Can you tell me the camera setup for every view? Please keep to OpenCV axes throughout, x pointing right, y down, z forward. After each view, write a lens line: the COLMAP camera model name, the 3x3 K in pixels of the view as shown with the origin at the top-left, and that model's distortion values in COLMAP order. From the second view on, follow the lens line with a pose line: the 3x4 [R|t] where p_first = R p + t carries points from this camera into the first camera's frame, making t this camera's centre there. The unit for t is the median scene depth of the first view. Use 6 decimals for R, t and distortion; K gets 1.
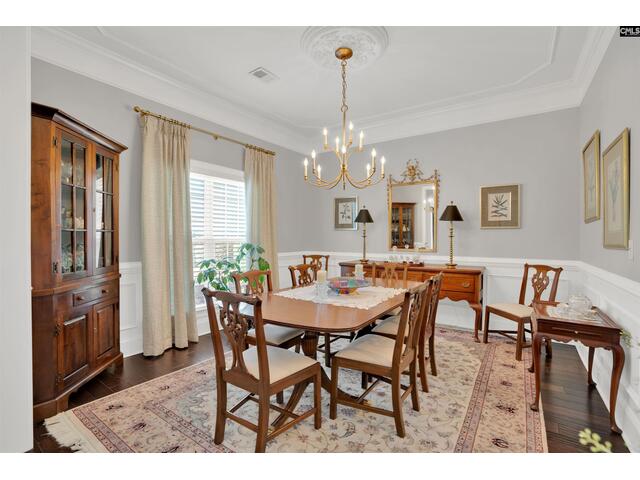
lens RADIAL K [[298.4, 0, 320.5], [0, 298.4, 236.4], [0, 0, 1]] dist [-0.071316, 0.027194]
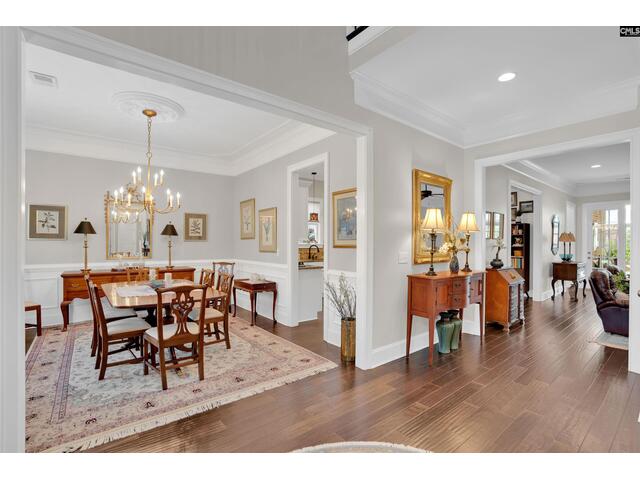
lens RADIAL K [[298.4, 0, 320.5], [0, 298.4, 236.4], [0, 0, 1]] dist [-0.071316, 0.027194]
pose [[0.294458, 0.011829, 0.955591, -0.713556], [-0.006772, 0.999924, -0.010291, -0.040619], [-0.955640, -0.003441, 0.294516, -0.109030]]
